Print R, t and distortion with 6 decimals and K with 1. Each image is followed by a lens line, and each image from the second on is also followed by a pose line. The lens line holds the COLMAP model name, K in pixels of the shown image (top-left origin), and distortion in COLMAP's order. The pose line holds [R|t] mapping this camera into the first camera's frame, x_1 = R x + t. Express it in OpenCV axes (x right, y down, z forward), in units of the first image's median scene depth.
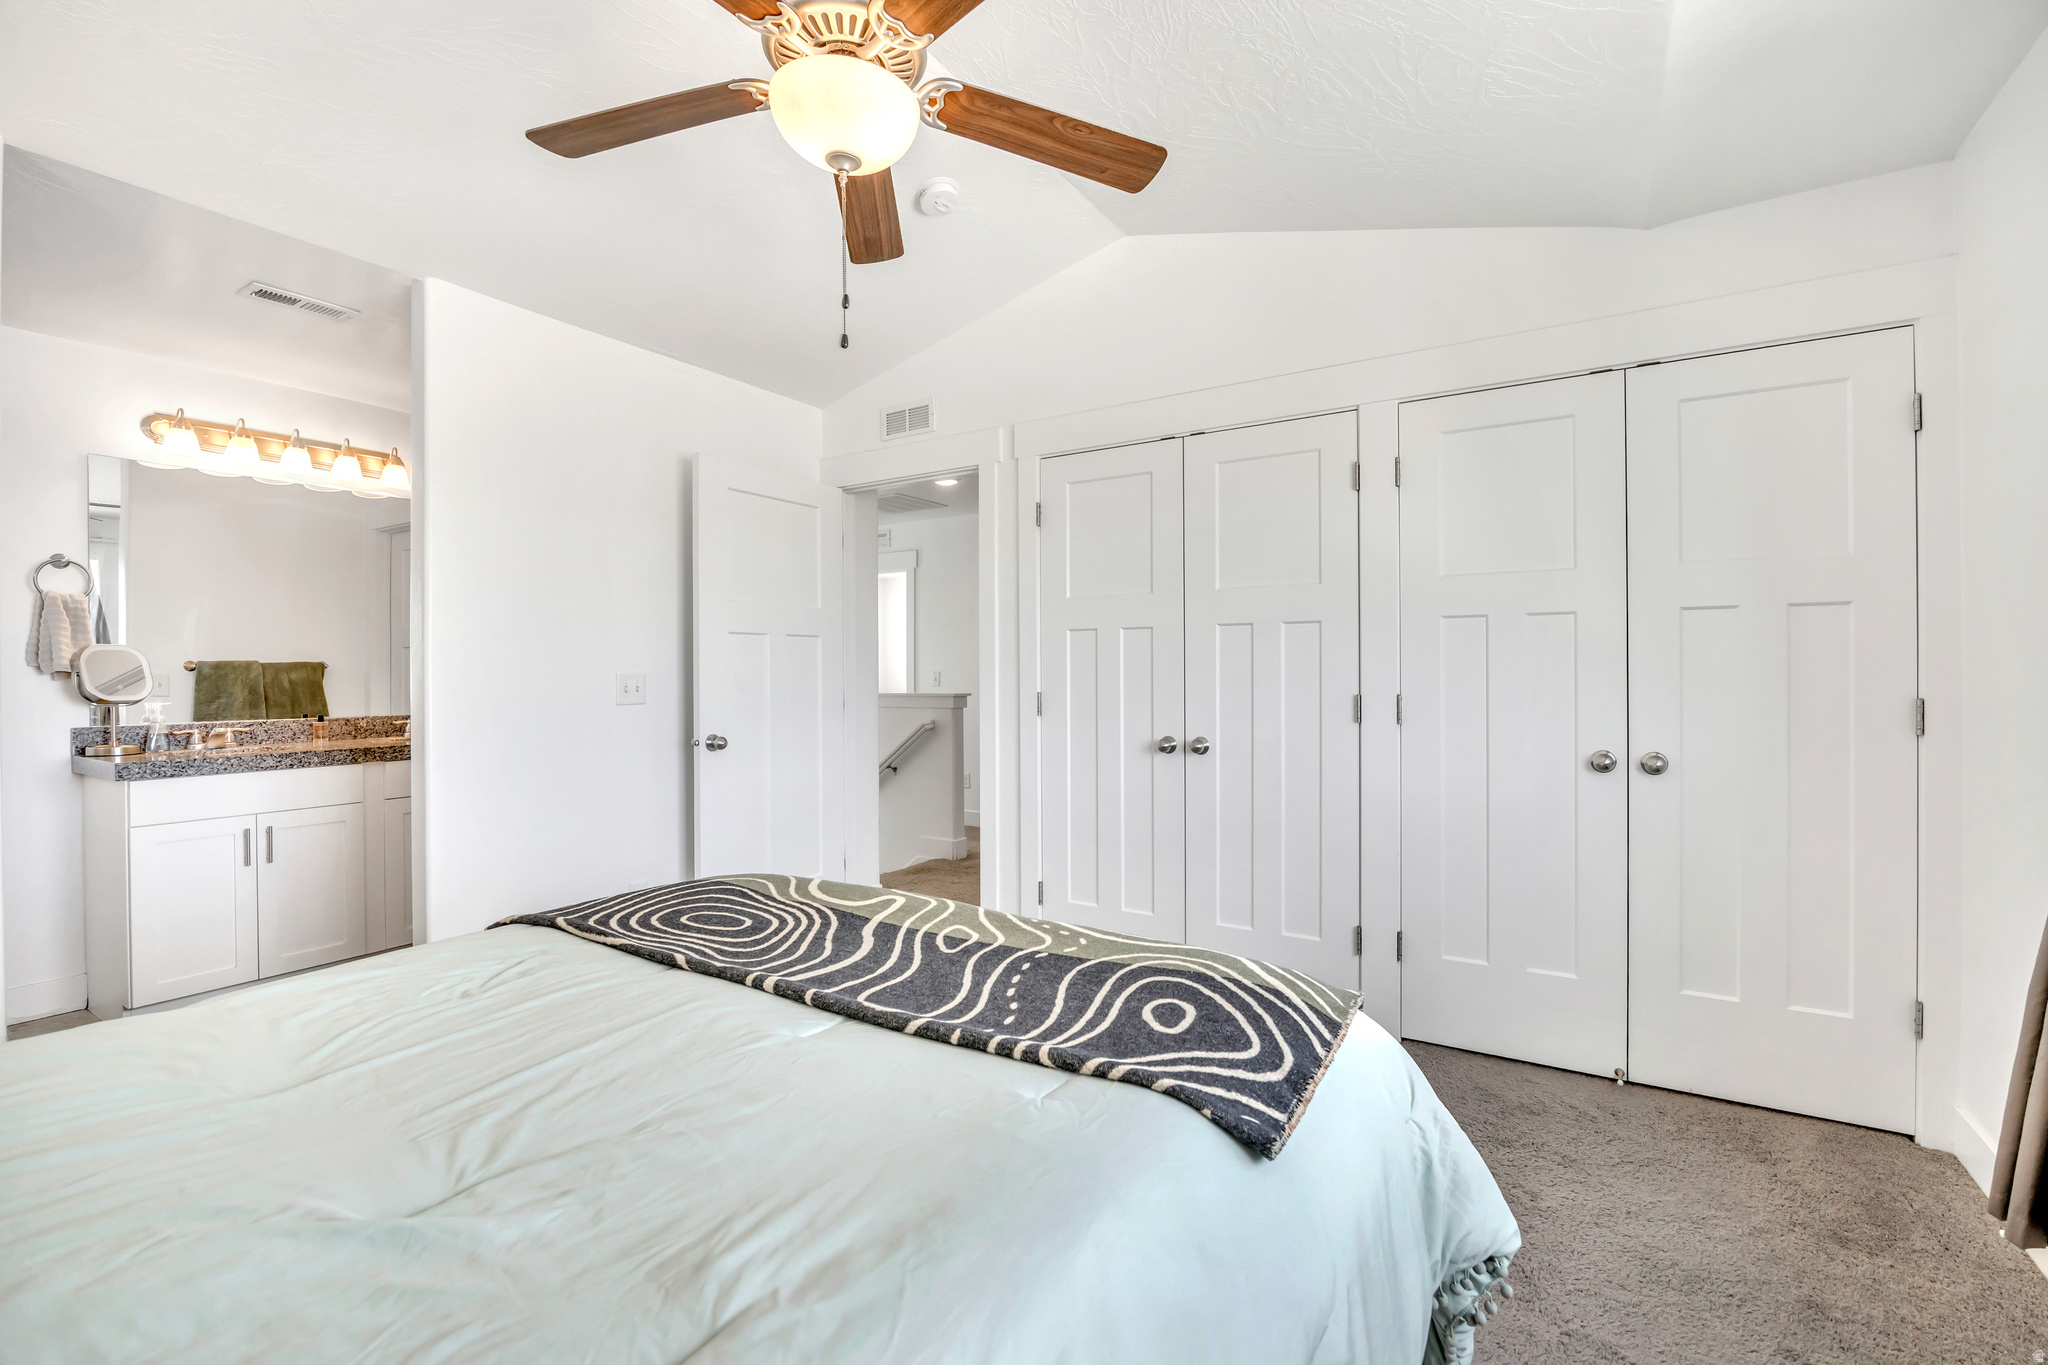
lens RADIAL K [[908.3, 0, 1036.3], [0, 908.3, 672.6], [0, 0, 1]] dist [-0.012658, -0.000678]
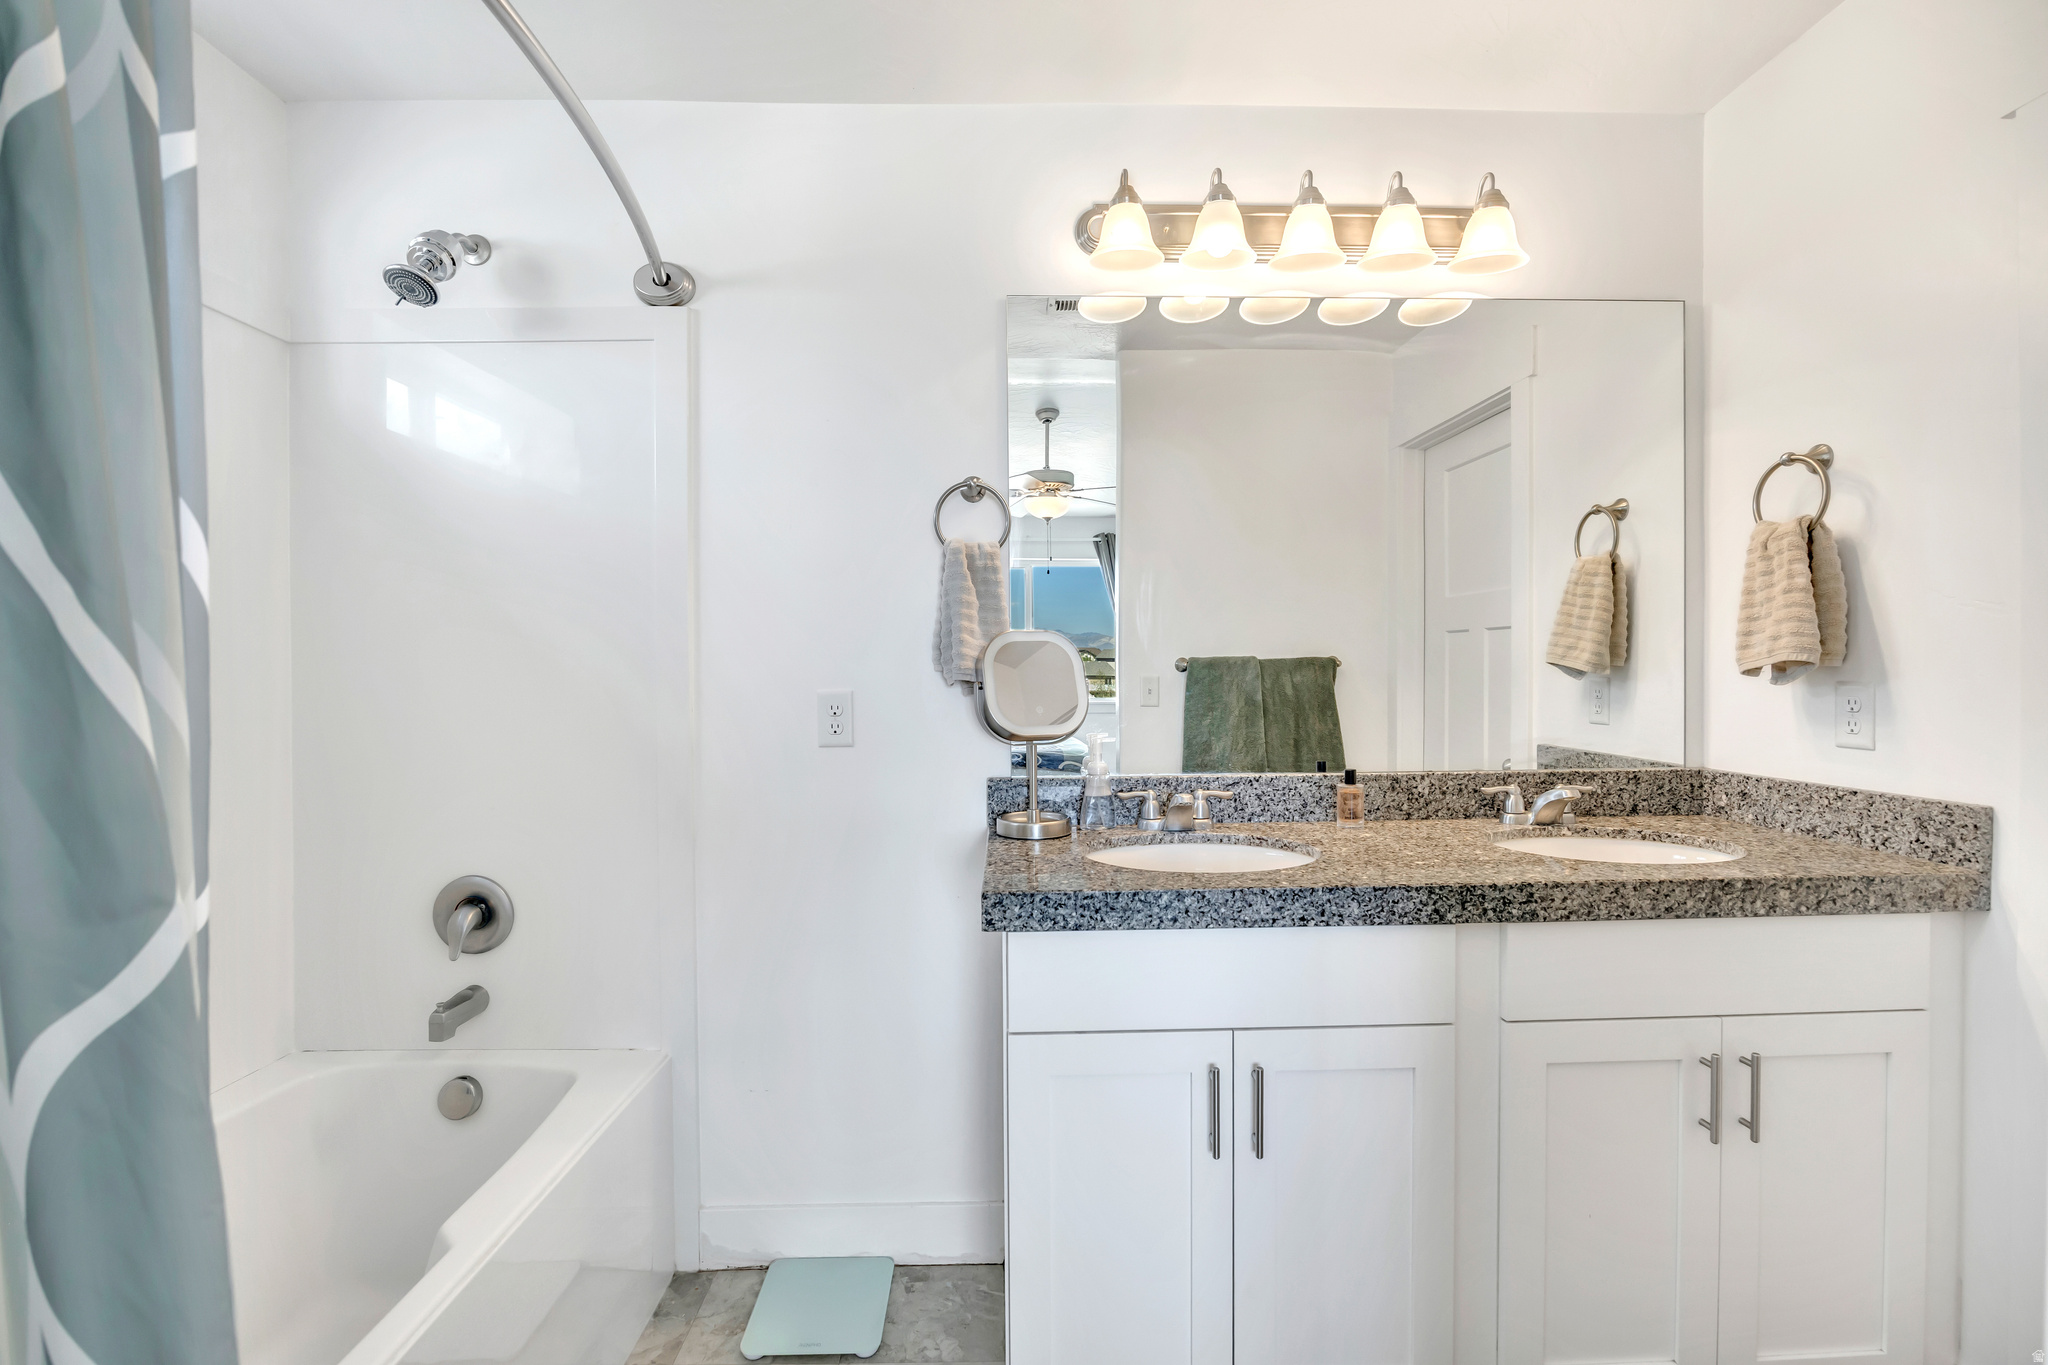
lens RADIAL K [[908.3, 0, 1028.4], [0, 908.3, 685.9], [0, 0, 1]] dist [-0.012658, -0.000678]
pose [[0.563997, 0.015775, -0.825626, -0.544760], [0.005453, 0.999725, 0.022826, -0.009988], [0.825759, -0.017376, 0.563756, 0.648695]]
